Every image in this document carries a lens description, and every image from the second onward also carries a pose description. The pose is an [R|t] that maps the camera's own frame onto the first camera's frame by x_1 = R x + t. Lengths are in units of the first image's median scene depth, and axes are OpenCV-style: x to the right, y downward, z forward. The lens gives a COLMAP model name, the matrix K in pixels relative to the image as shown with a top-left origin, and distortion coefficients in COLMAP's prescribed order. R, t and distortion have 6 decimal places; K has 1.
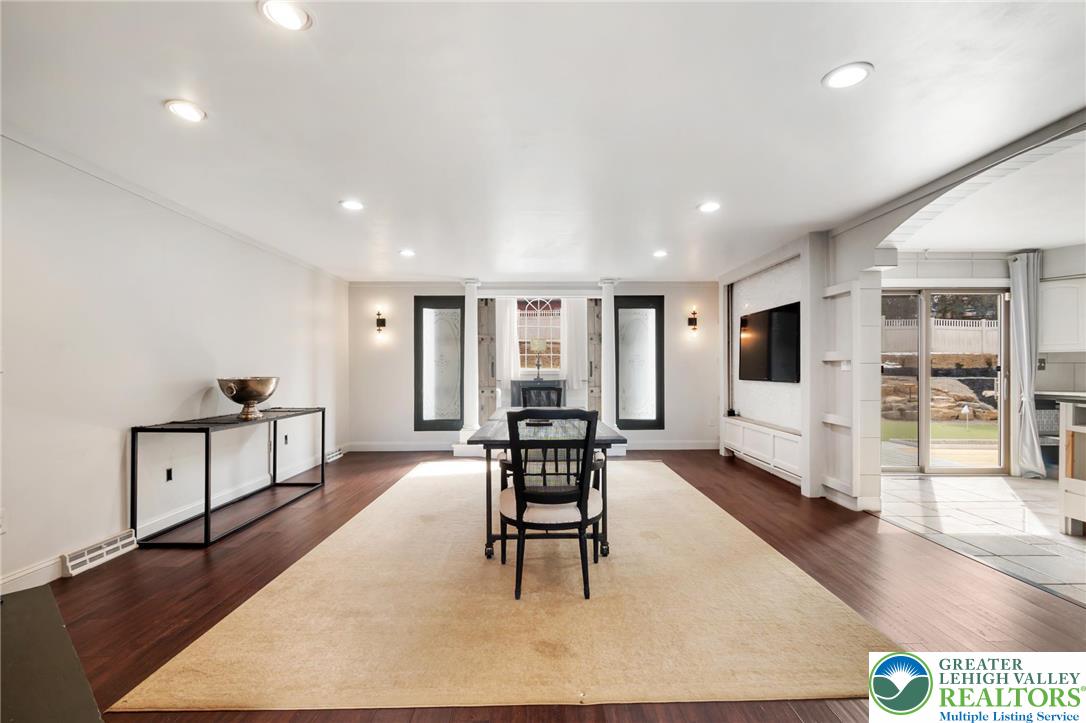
lens RADIAL K [[483.6, 0, 551.2], [0, 483.6, 367.6], [0, 0, 1]] dist [-0.002225, -0.001237]
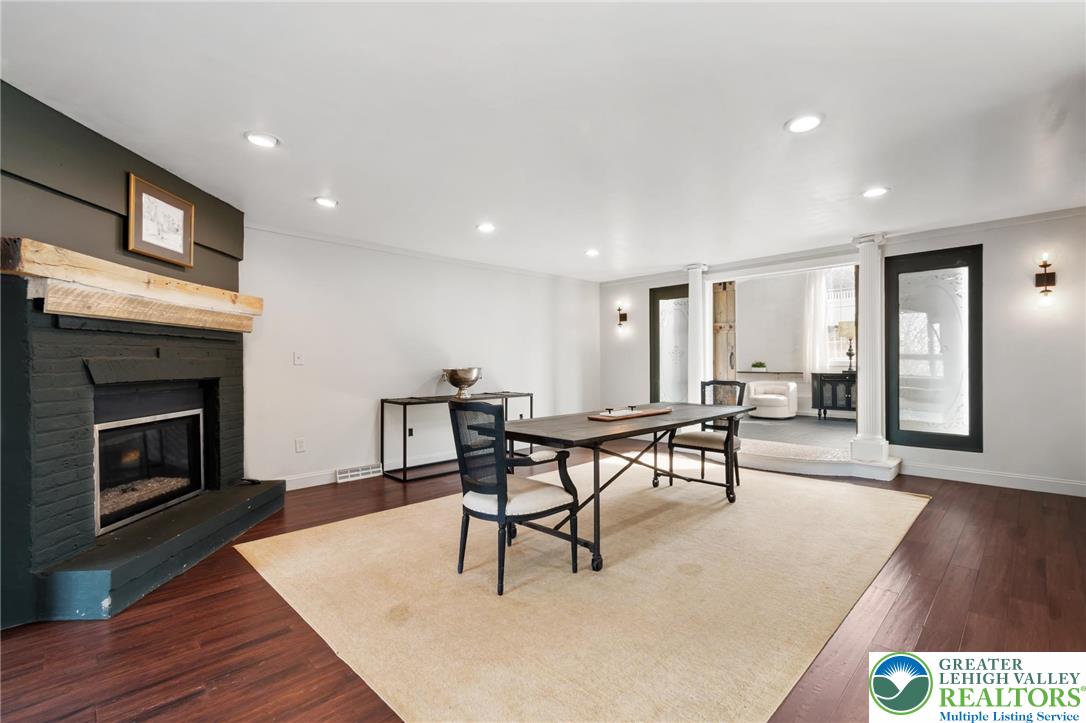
lens RADIAL K [[483.6, 0, 545.9], [0, 483.6, 361.8], [0, 0, 1]] dist [-0.002225, -0.001237]
pose [[0.687804, -0.002701, -0.725891, 0.312911], [0.008523, 0.999954, 0.004356, -0.000763], [0.725846, -0.009182, 0.687796, 0.142841]]
